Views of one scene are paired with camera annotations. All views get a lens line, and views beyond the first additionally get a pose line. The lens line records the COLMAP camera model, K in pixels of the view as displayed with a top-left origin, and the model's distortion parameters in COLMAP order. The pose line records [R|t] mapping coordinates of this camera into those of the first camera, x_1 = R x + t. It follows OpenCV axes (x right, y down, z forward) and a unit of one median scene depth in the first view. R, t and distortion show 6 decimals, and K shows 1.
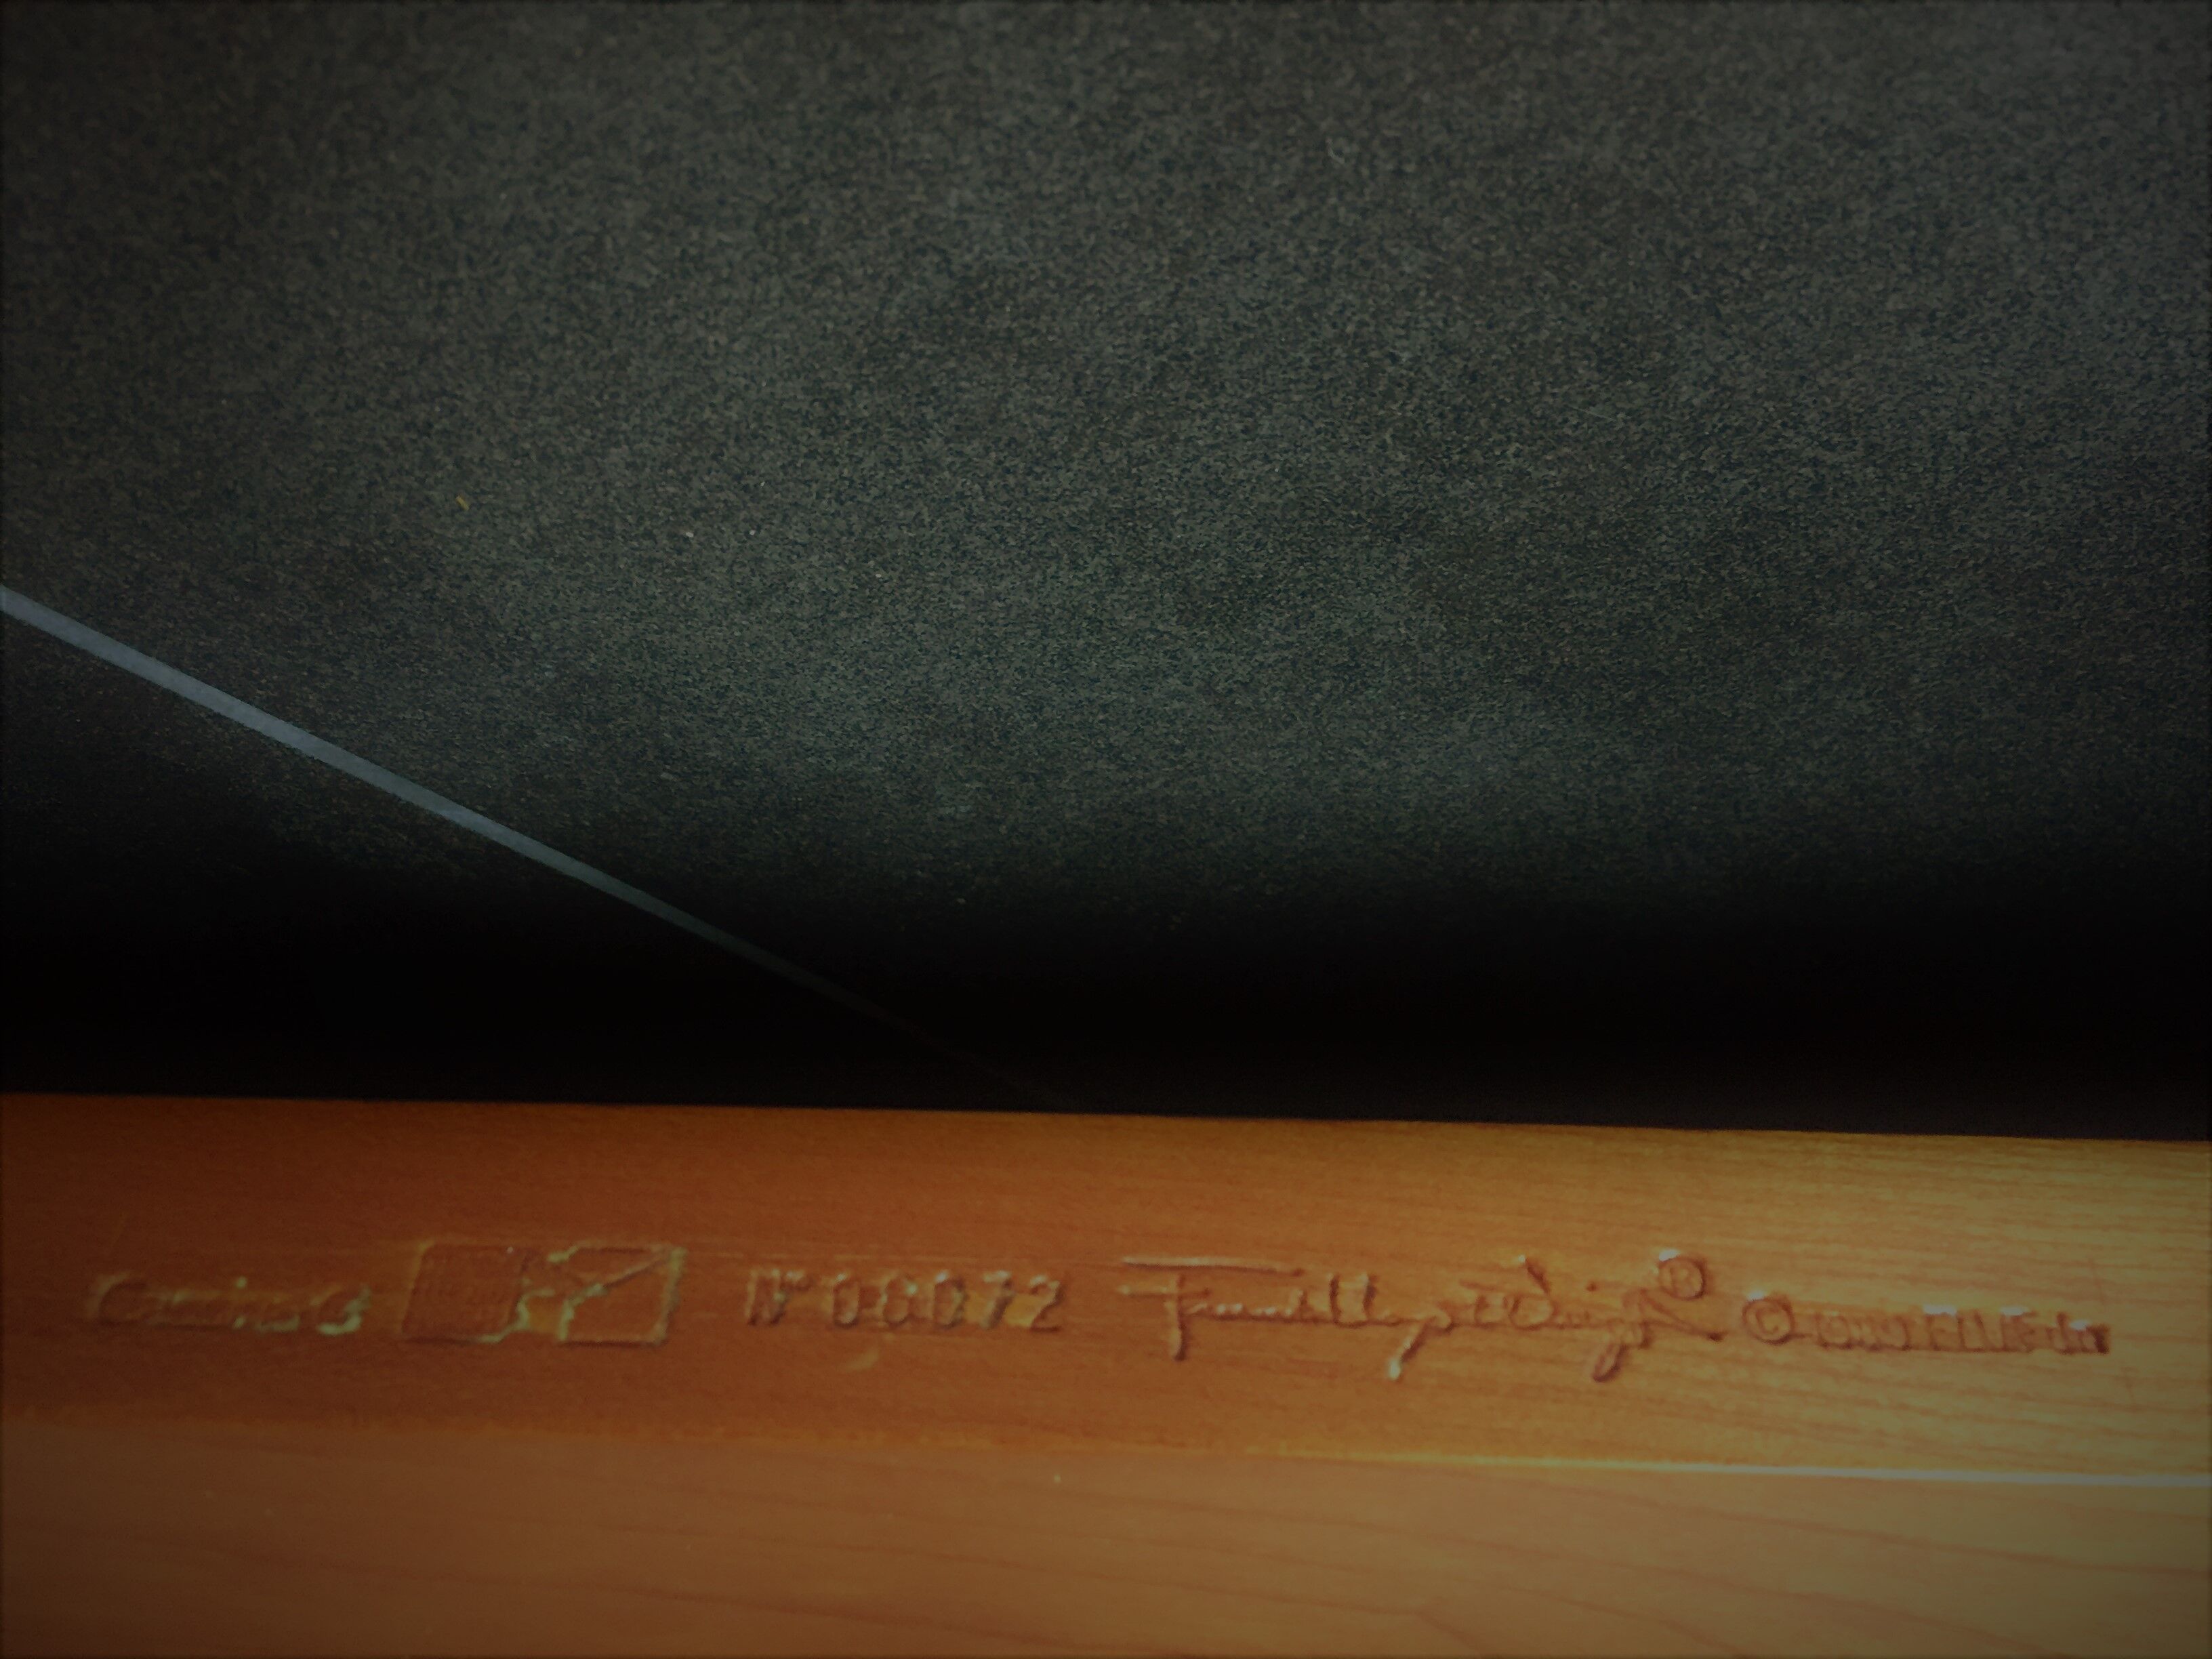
lens RADIAL K [[1851.9, 0, 1106.0], [0, 1851.9, 829.5], [0, 0, 1]] dist [0.020296, -0.001984]
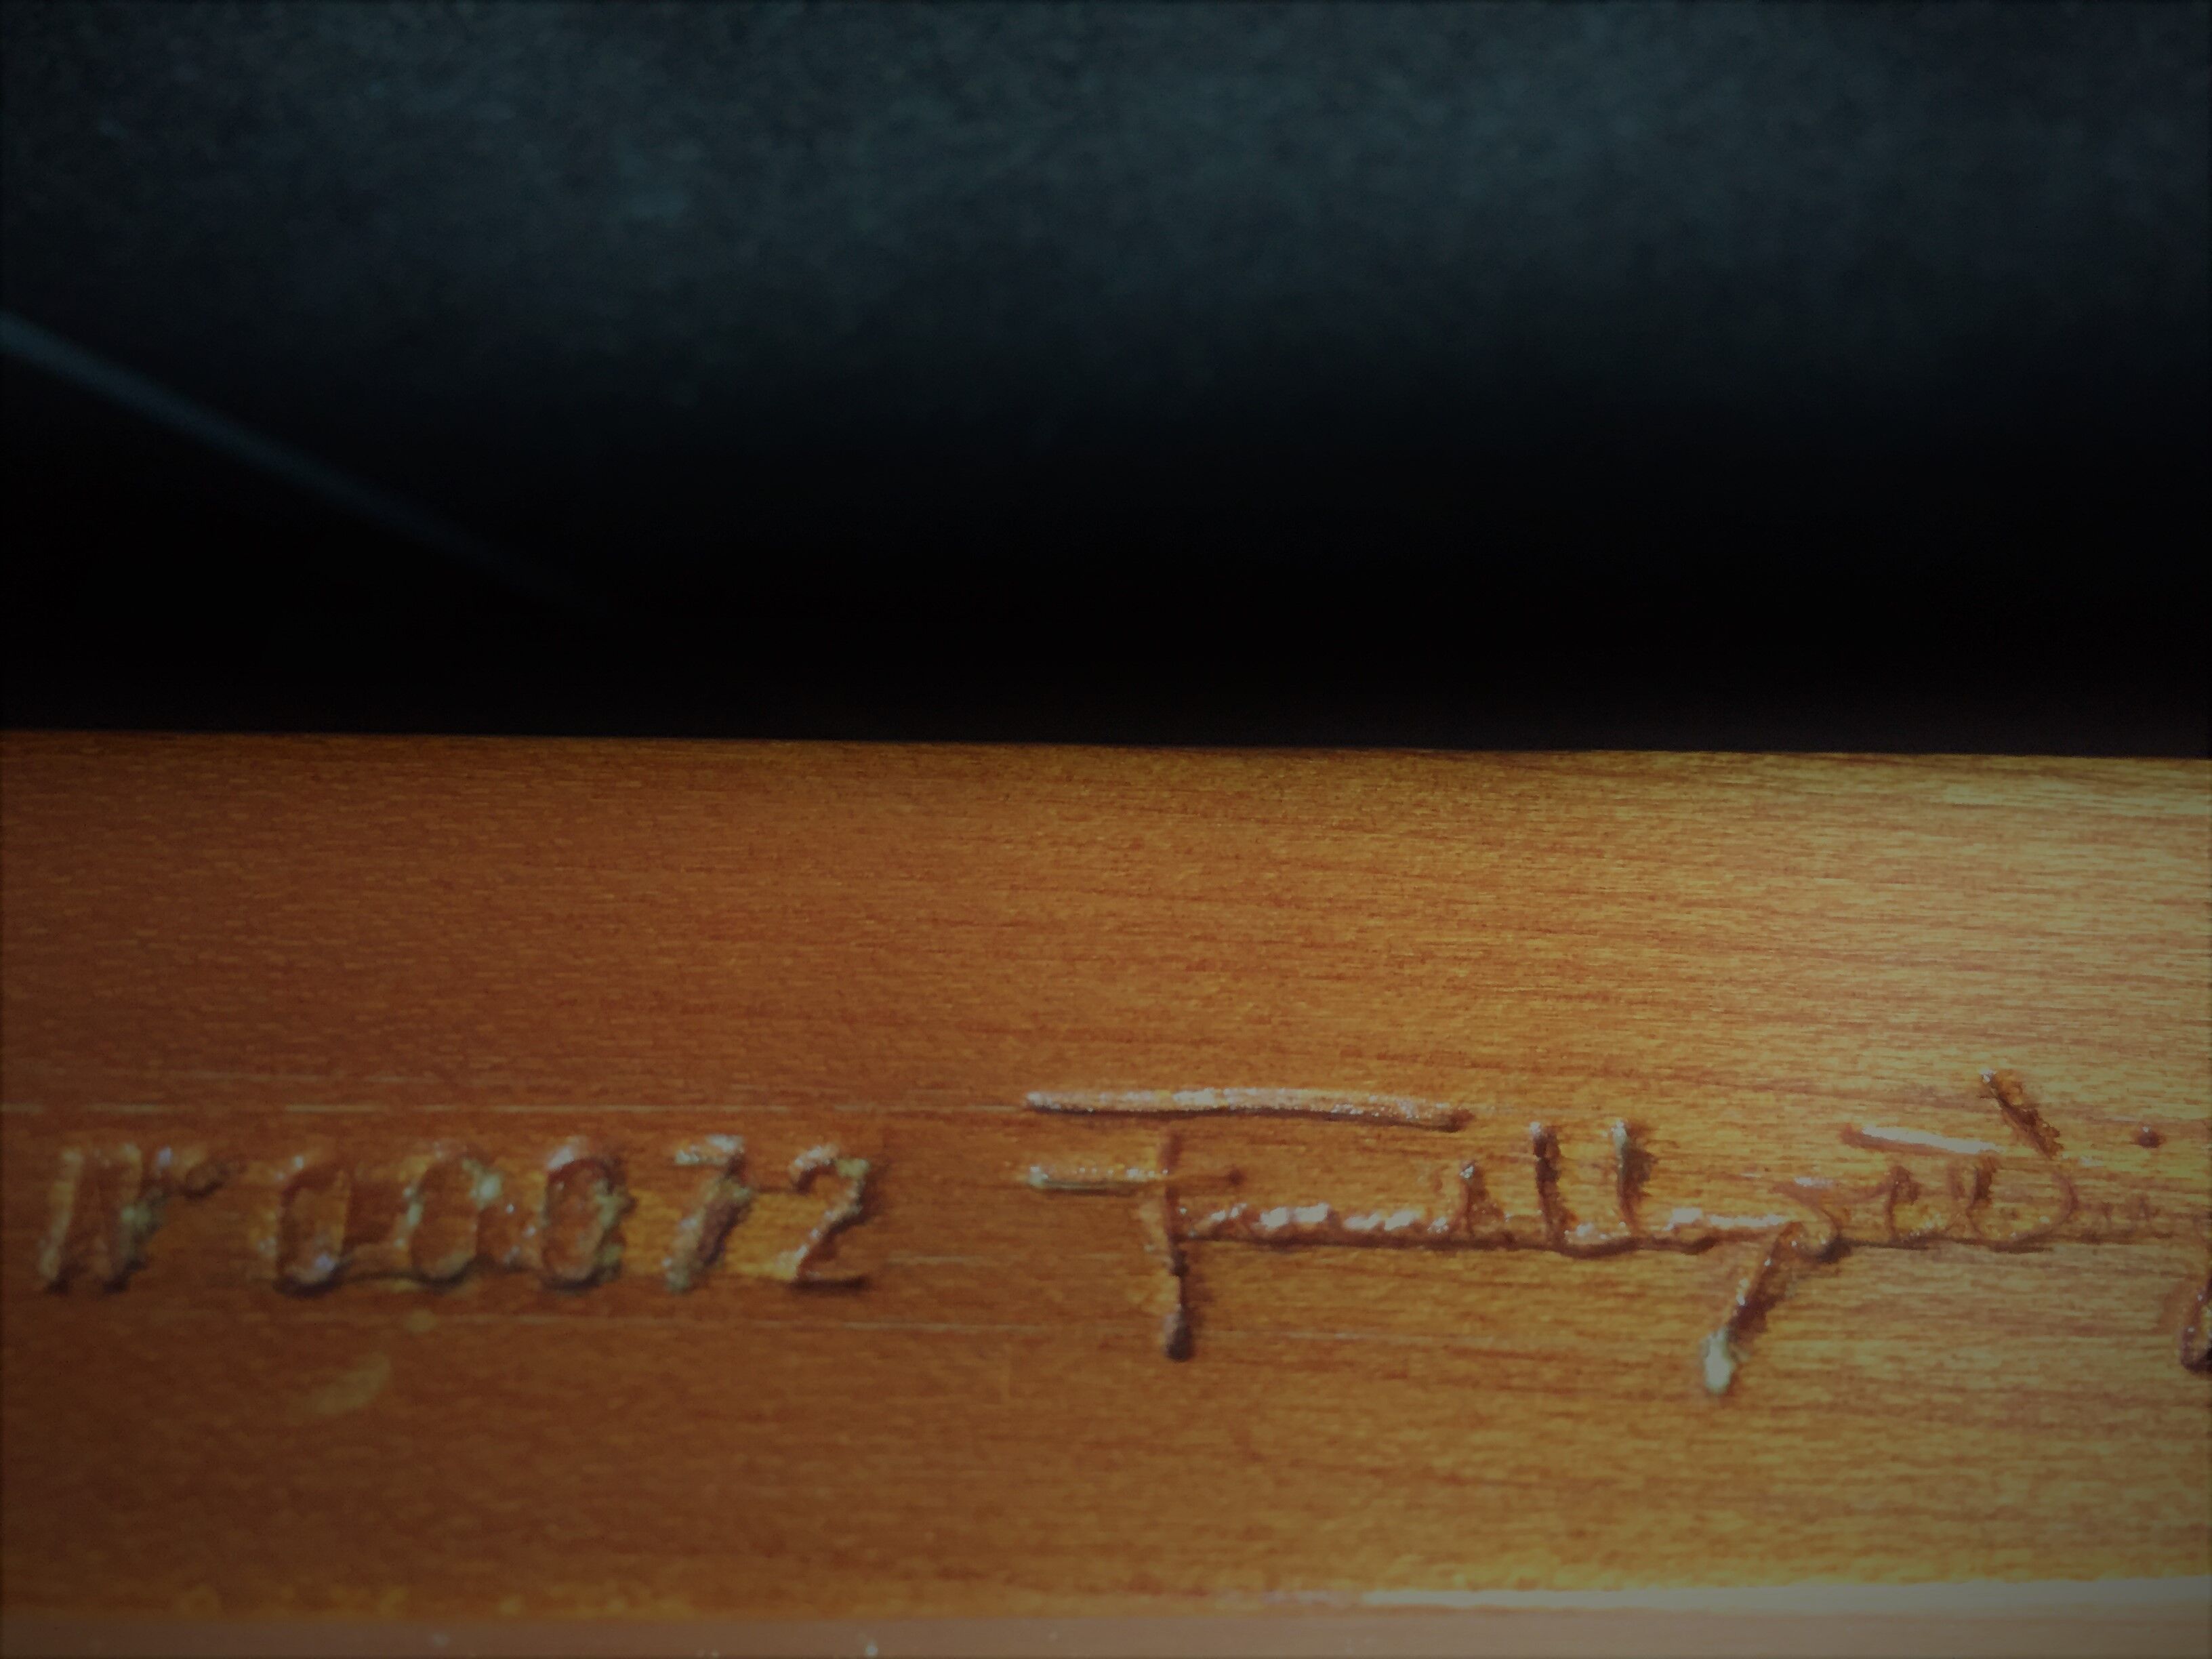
lens RADIAL K [[1851.9, 0, 1106.0], [0, 1851.9, 829.5], [0, 0, 1]] dist [0.020296, -0.001984]
pose [[0.994113, -0.013813, 0.107460, -0.016132], [-0.007832, 0.980083, 0.198432, 0.095990], [-0.108061, -0.198106, 0.974206, 0.625723]]
